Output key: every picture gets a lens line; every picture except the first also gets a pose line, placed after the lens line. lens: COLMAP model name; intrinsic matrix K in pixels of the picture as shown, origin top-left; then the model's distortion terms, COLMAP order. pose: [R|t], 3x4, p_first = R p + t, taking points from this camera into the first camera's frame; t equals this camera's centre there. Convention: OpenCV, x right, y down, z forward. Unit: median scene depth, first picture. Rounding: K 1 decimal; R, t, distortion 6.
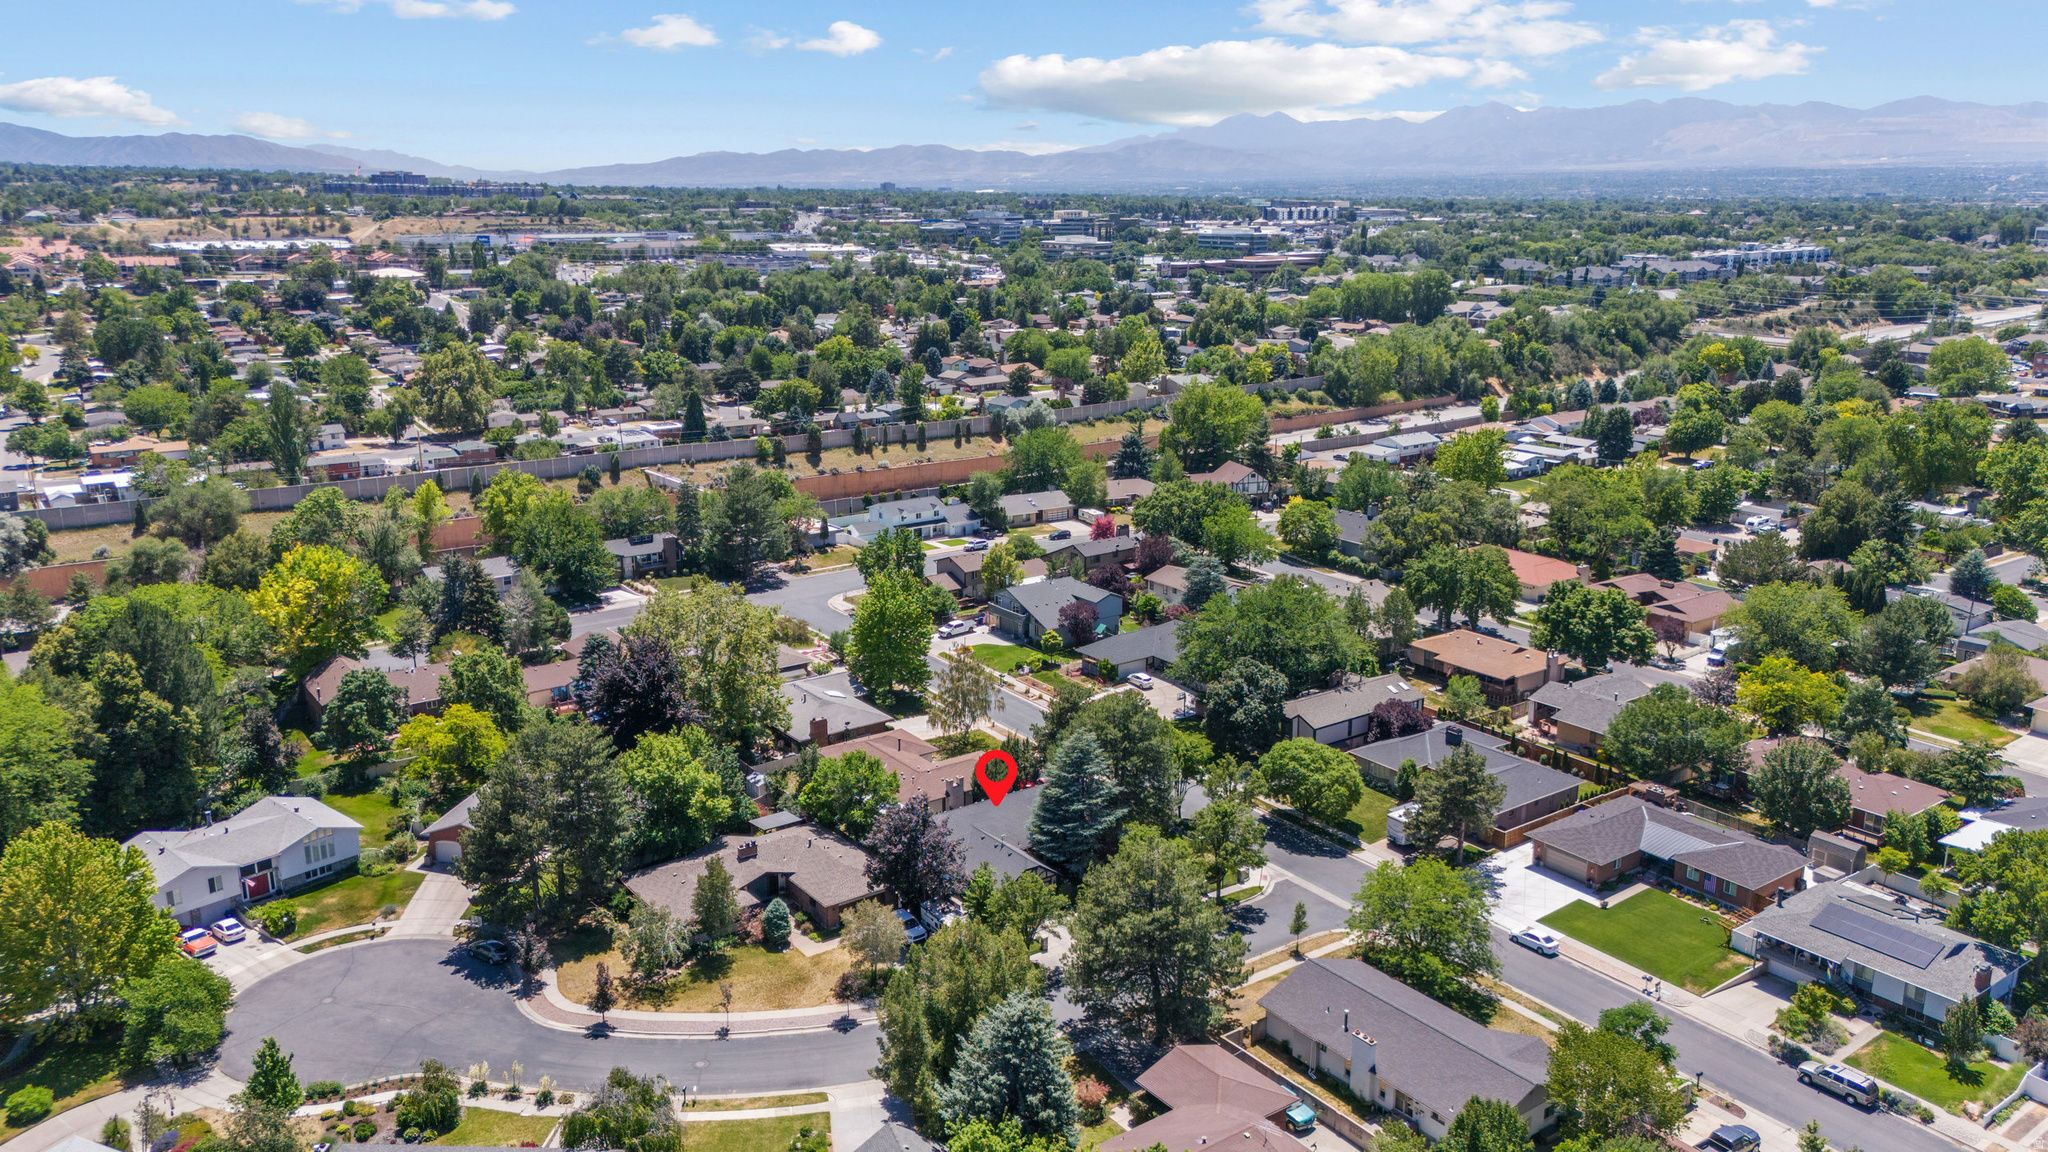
lens RADIAL K [[1509.4, 0, 1028.0], [0, 1509.4, 575.0], [0, 0, 1]] dist [0.051502, -0.036021]
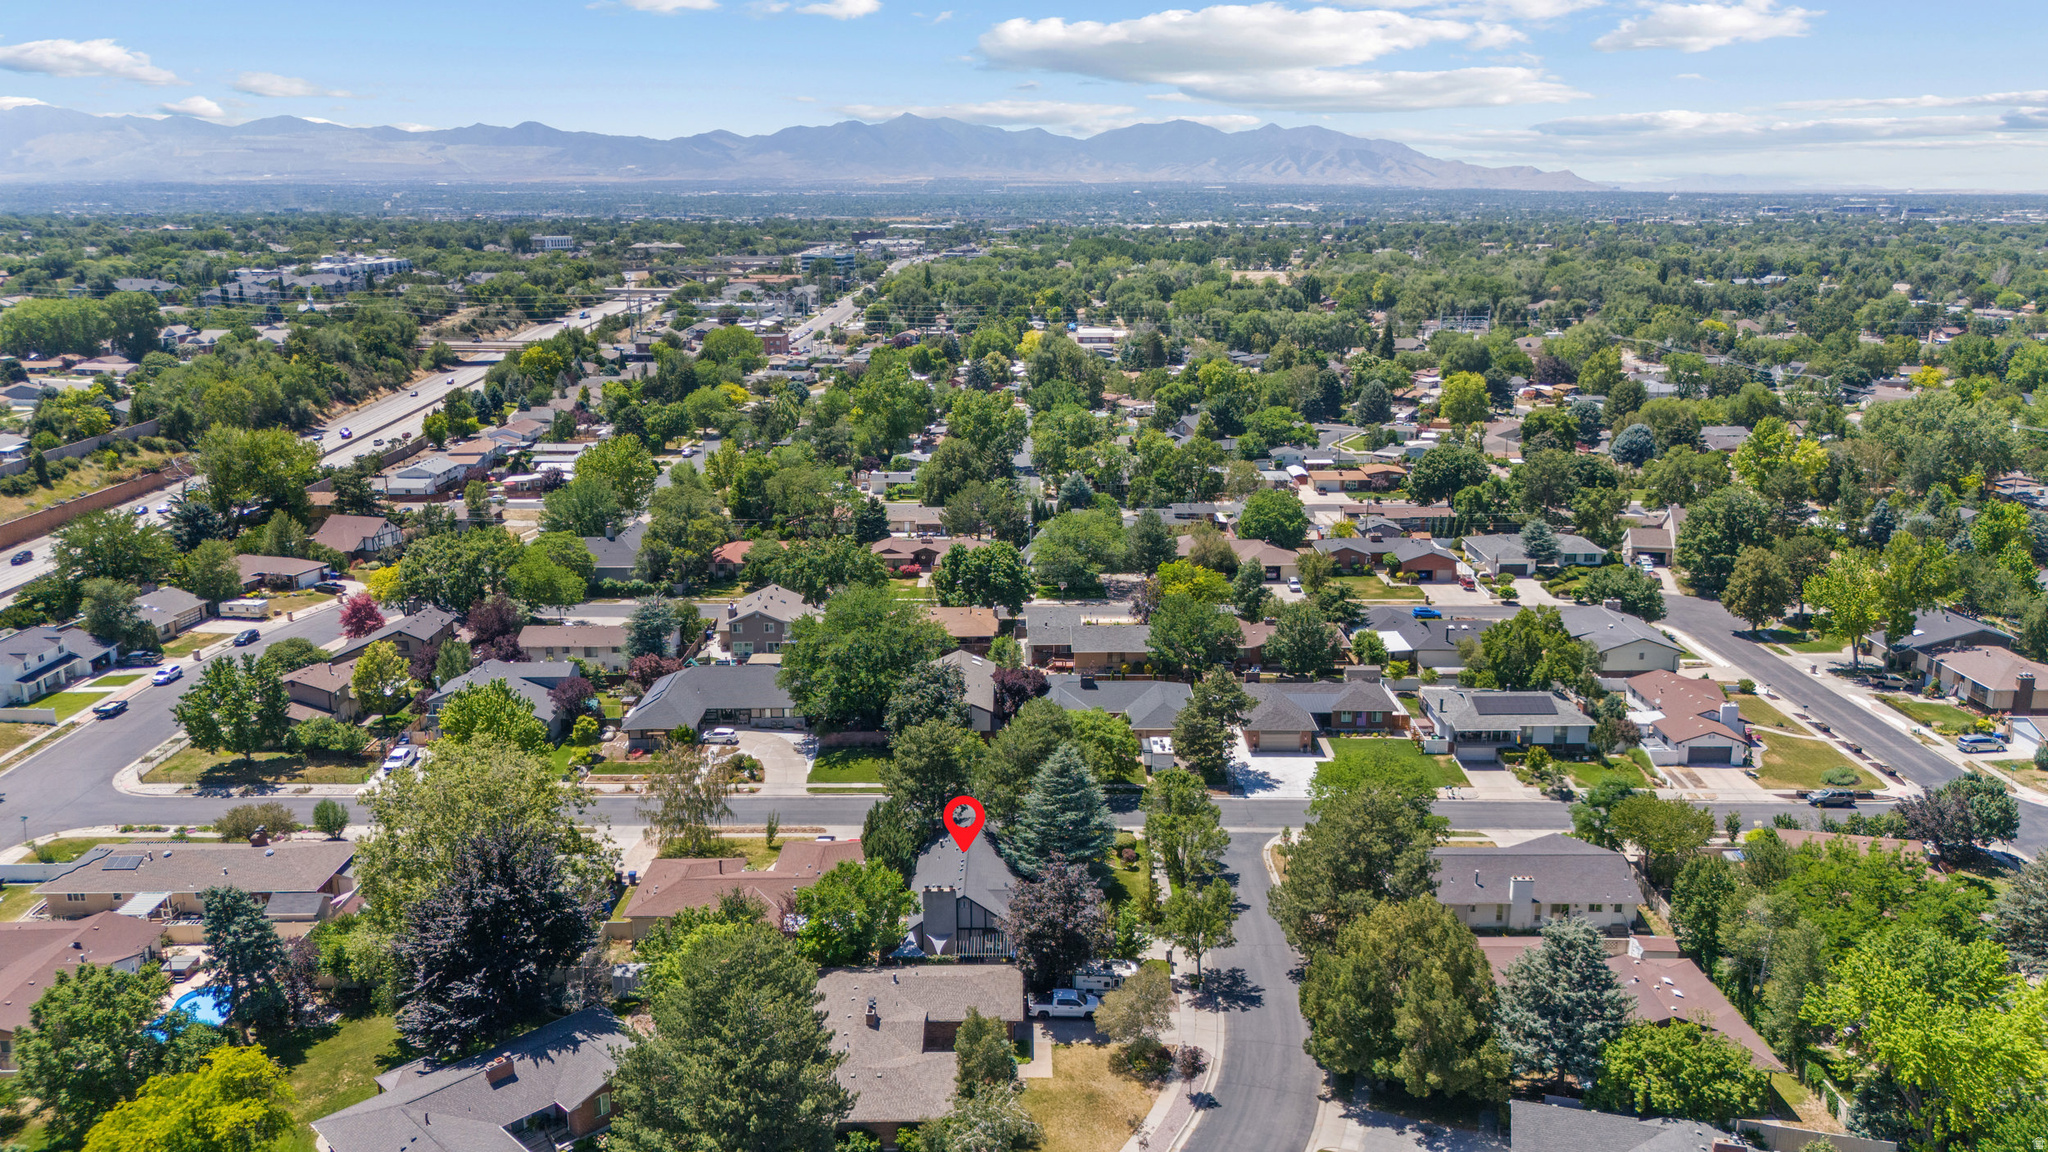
lens RADIAL K [[1509.4, 0, 1021.4], [0, 1509.4, 587.6], [0, 0, 1]] dist [0.051502, -0.036021]
pose [[0.583071, -0.205562, 0.785985, -0.276866], [0.207350, 0.973073, 0.100673, -0.037467], [-0.785515, 0.104274, 0.609994, 0.169598]]
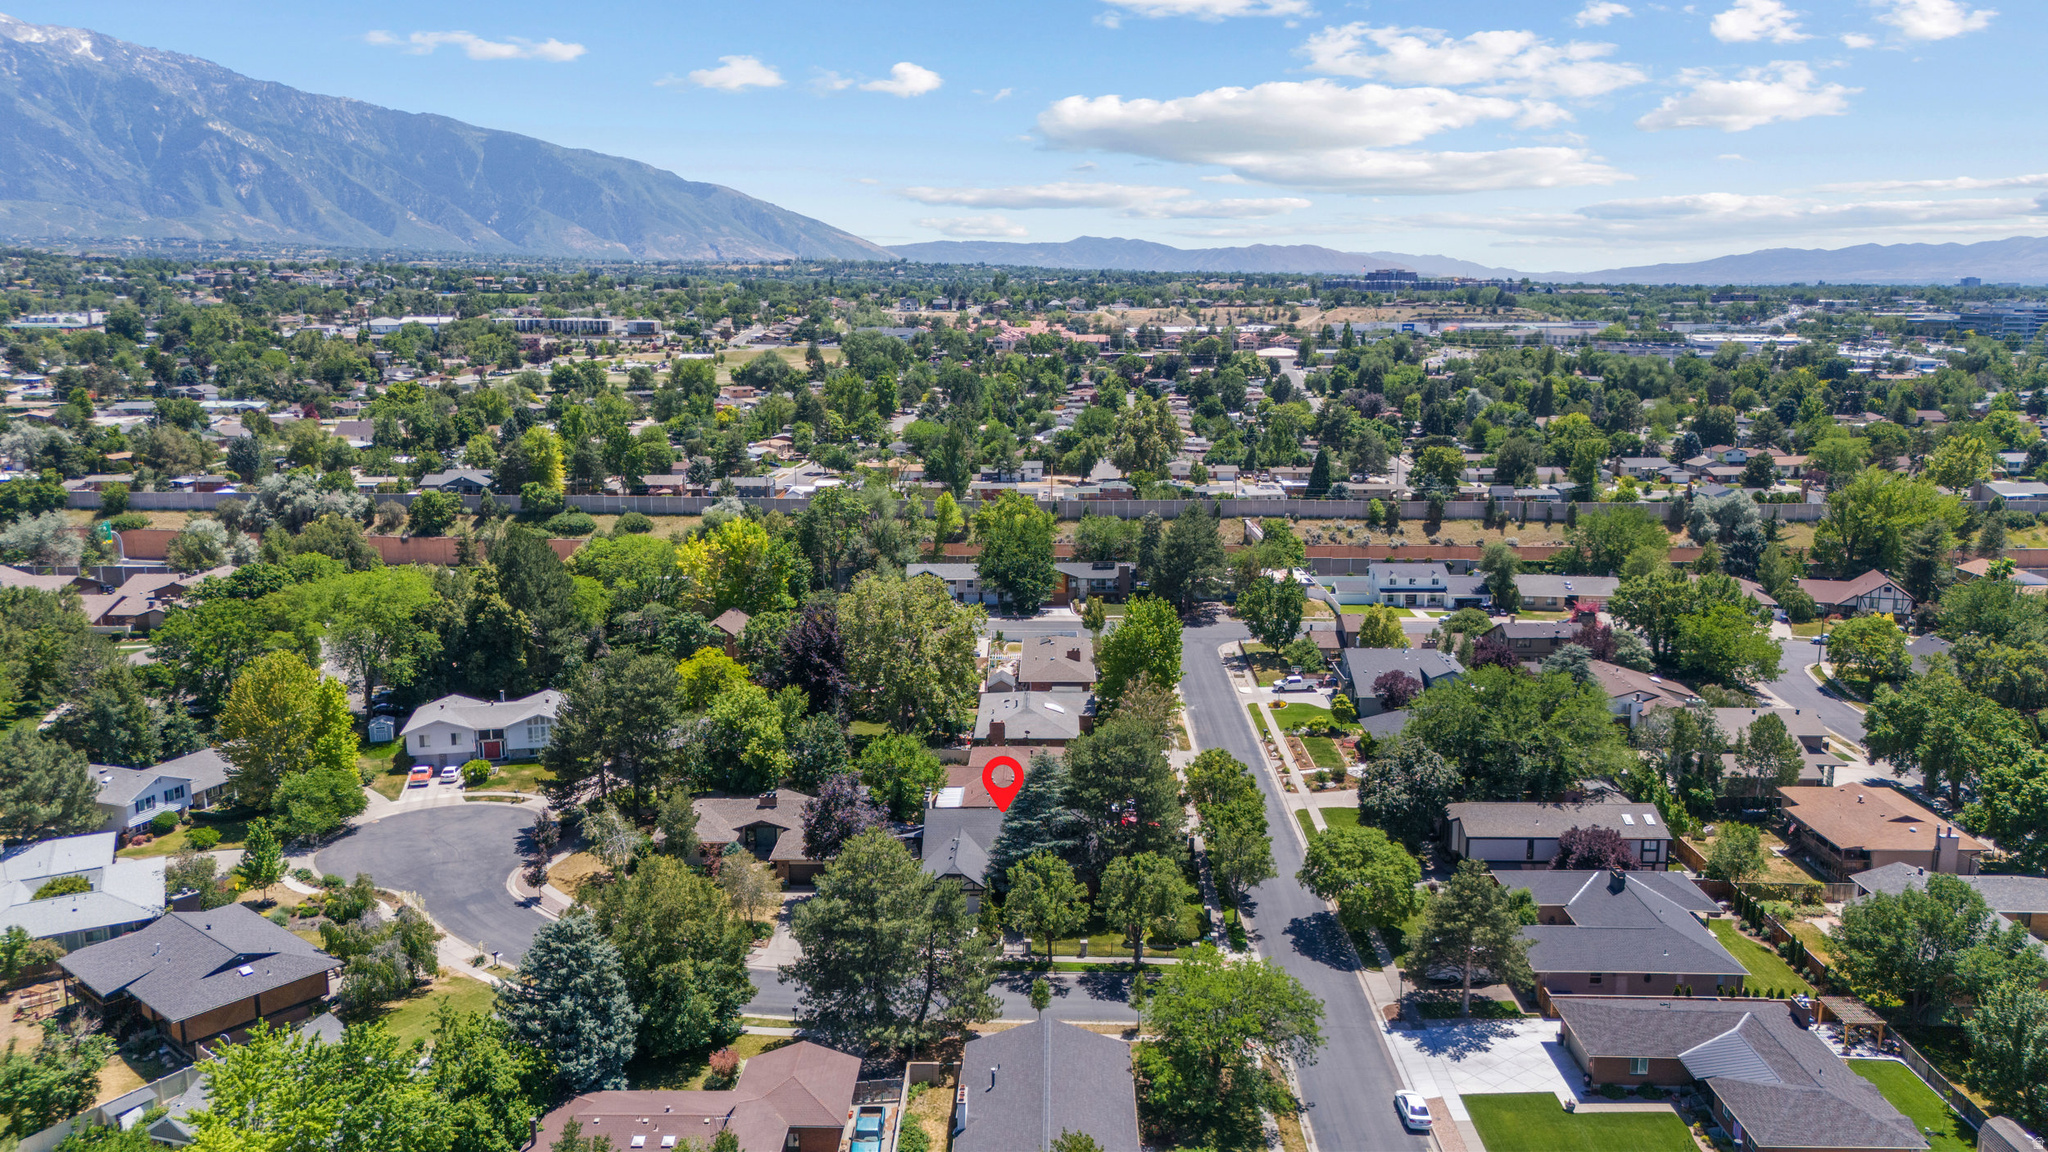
lens RADIAL K [[1509.4, 0, 1021.3], [0, 1509.4, 580.7], [0, 0, 1]] dist [0.051502, -0.036021]
pose [[0.795425, 0.113815, -0.595269, 0.225348], [-0.149463, 0.988710, -0.010678, 0.004729], [0.587333, 0.097464, 0.803456, 0.088459]]
